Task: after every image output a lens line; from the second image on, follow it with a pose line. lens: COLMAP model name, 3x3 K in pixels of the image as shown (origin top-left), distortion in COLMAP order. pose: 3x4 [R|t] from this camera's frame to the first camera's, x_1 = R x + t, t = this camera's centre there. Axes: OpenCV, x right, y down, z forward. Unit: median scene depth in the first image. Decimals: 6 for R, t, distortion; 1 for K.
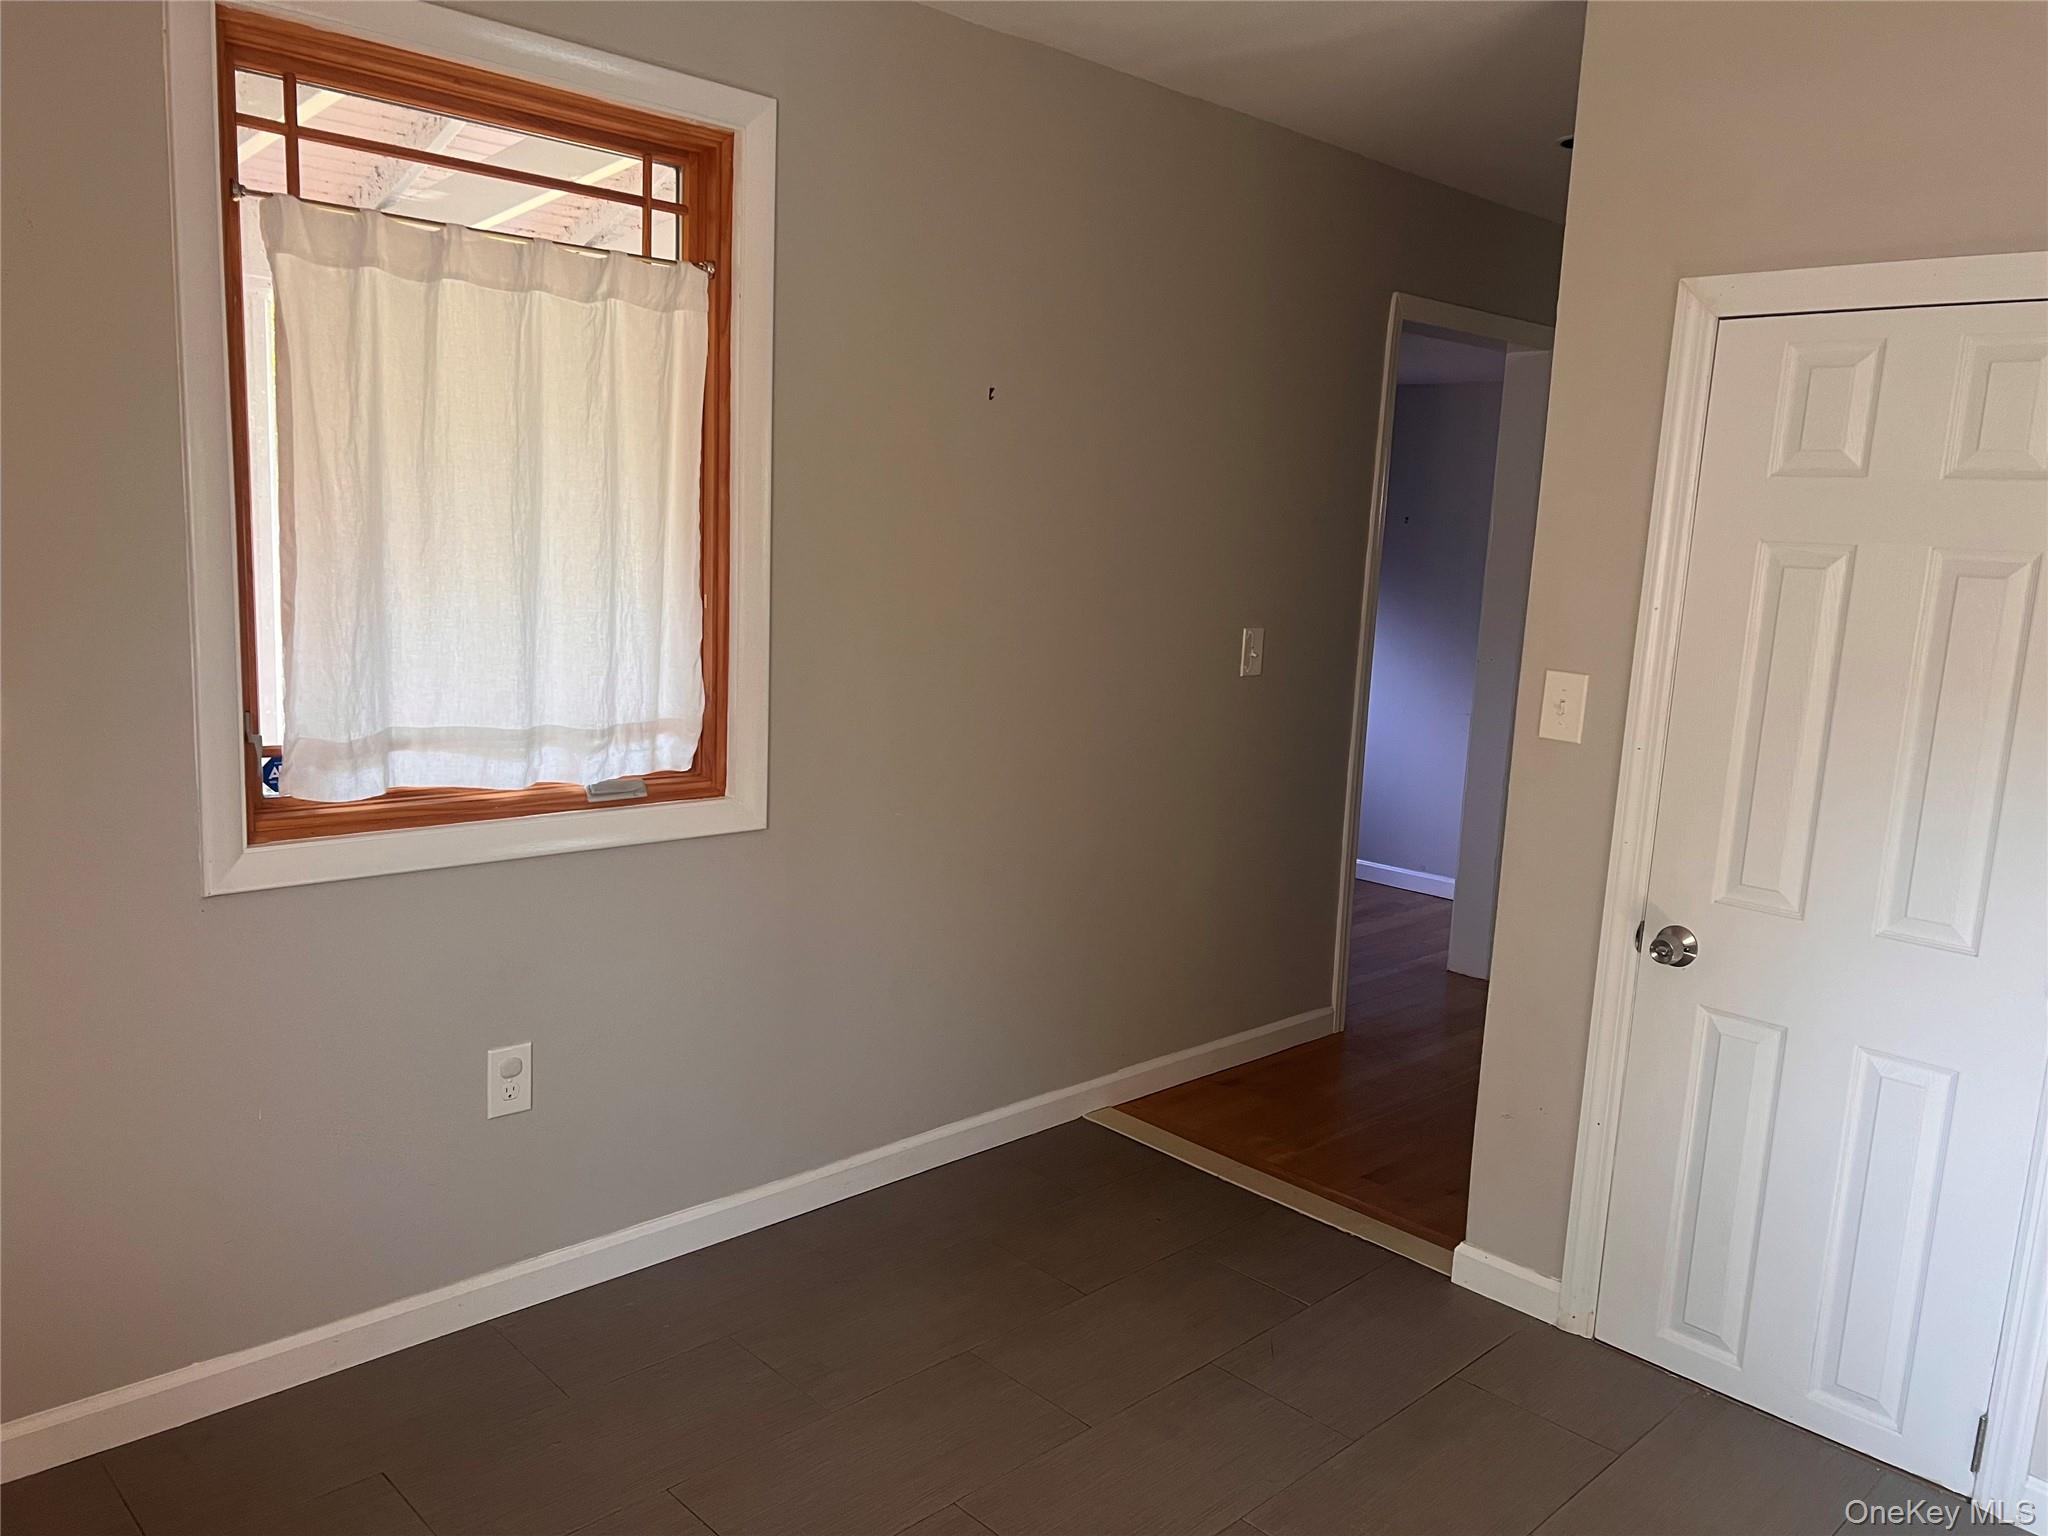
lens RADIAL K [[1527.9, 0, 1021.2], [0, 1527.9, 773.9], [0, 0, 1]] dist [0.047227, -0.056413]
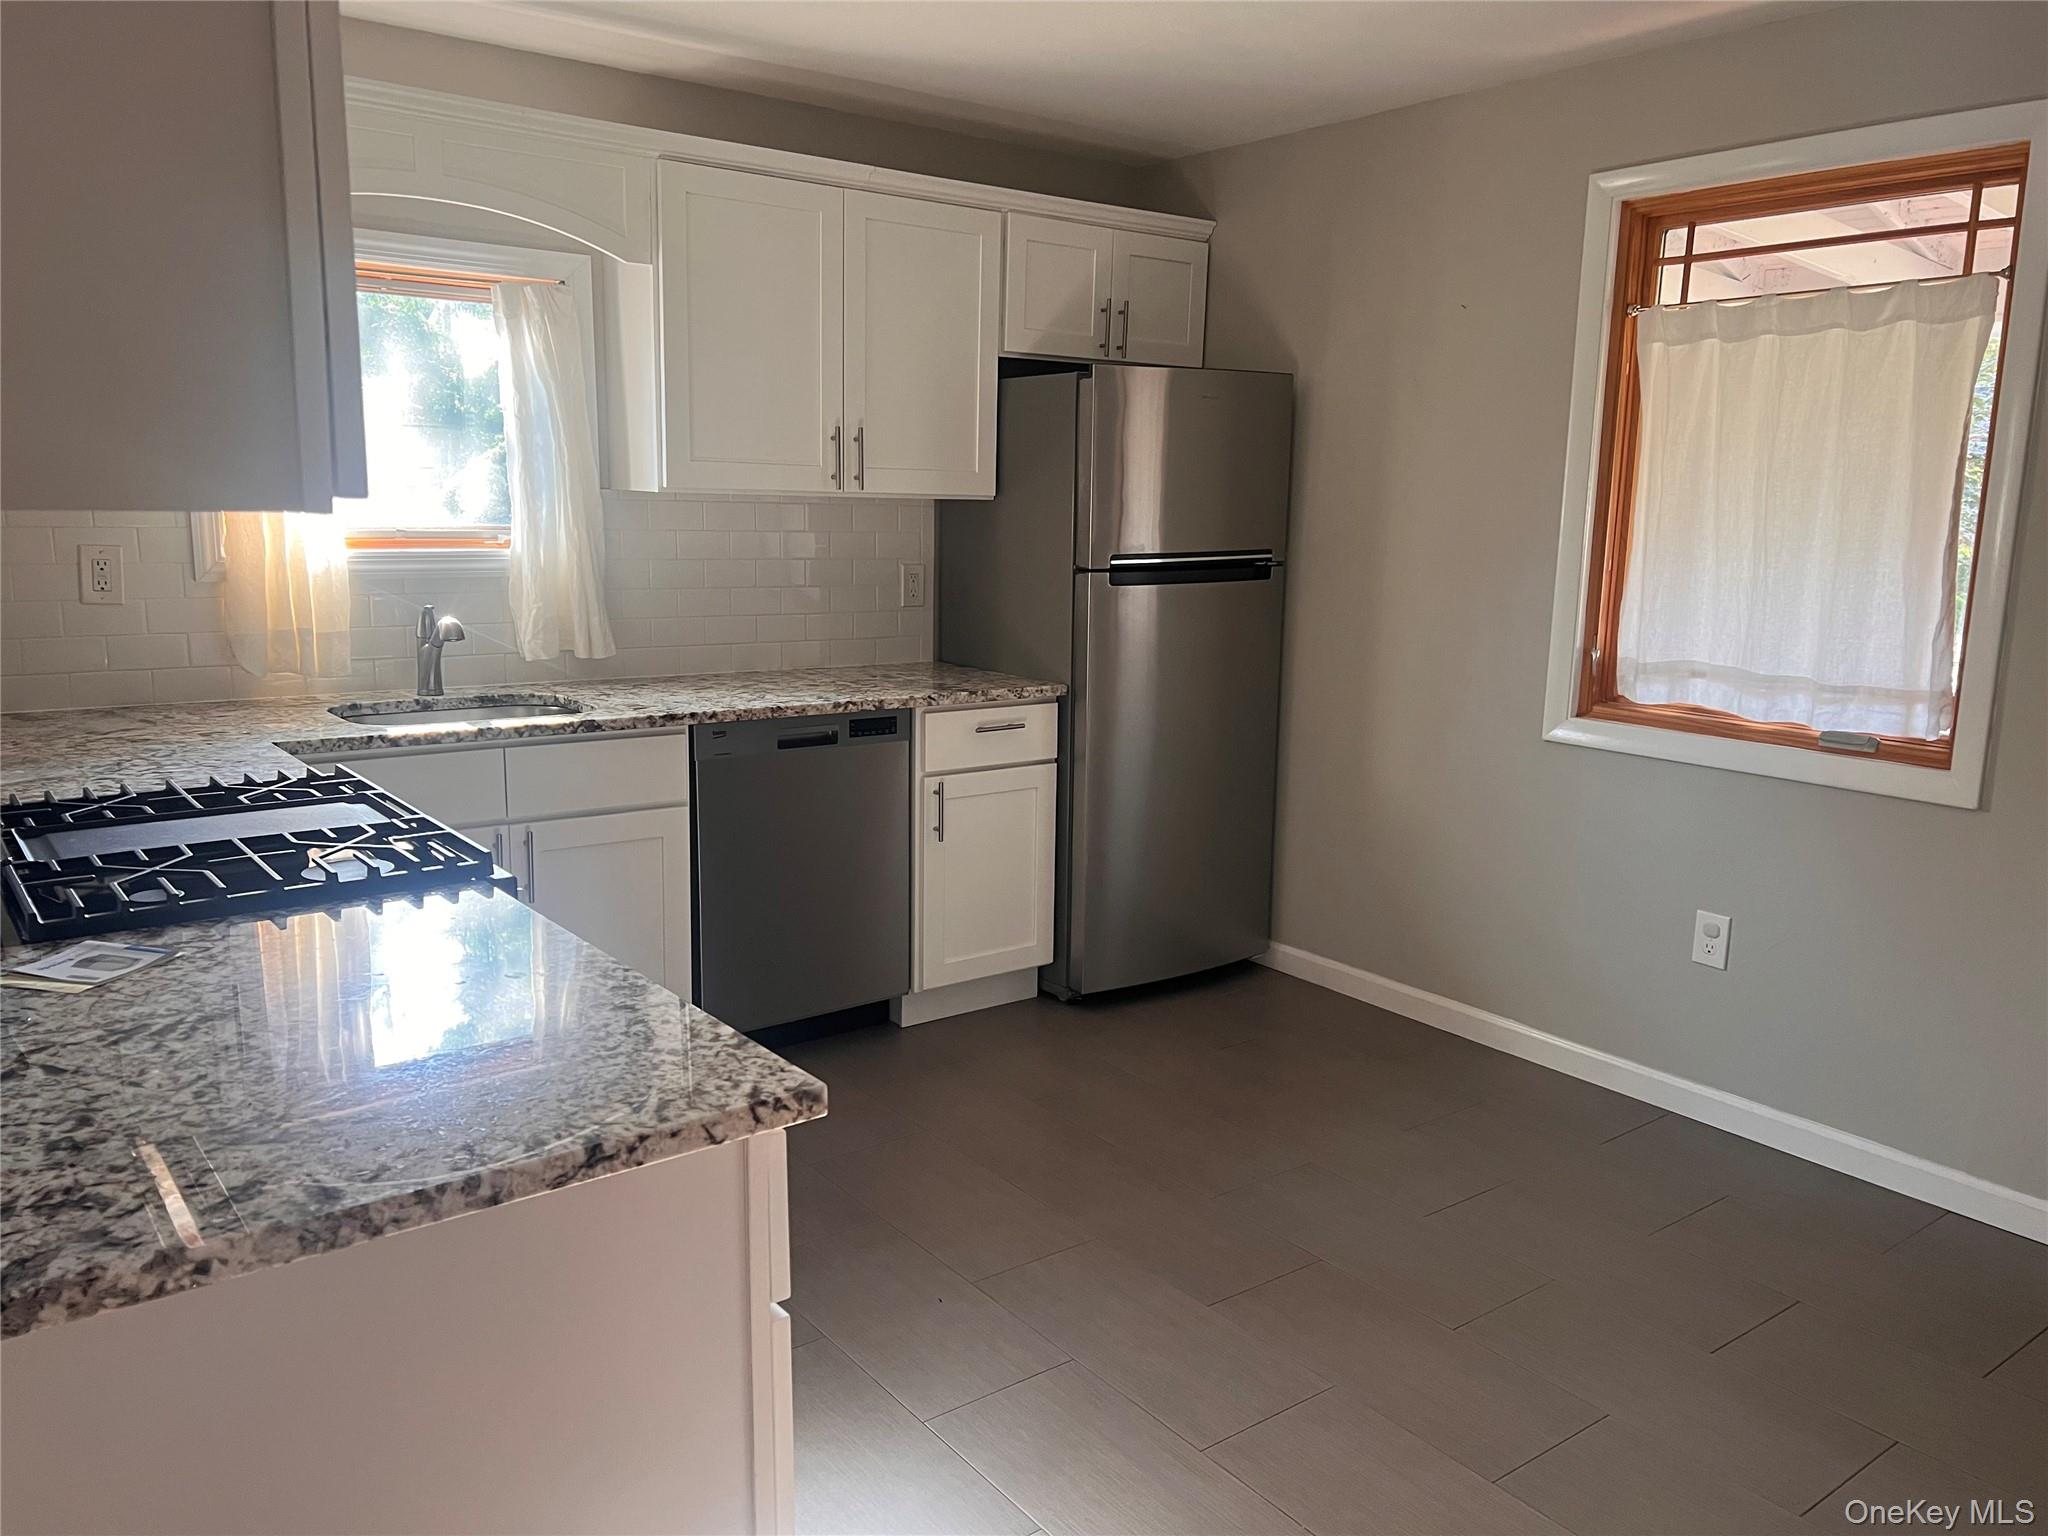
lens RADIAL K [[1527.9, 0, 1023.0], [0, 1527.9, 762.2], [0, 0, 1]] dist [0.047227, -0.056413]
pose [[-0.119756, 0.122286, -0.985243, 1.013190], [-0.183797, 0.972500, 0.143045, -0.027449], [0.975642, 0.198215, -0.093987, 0.523850]]
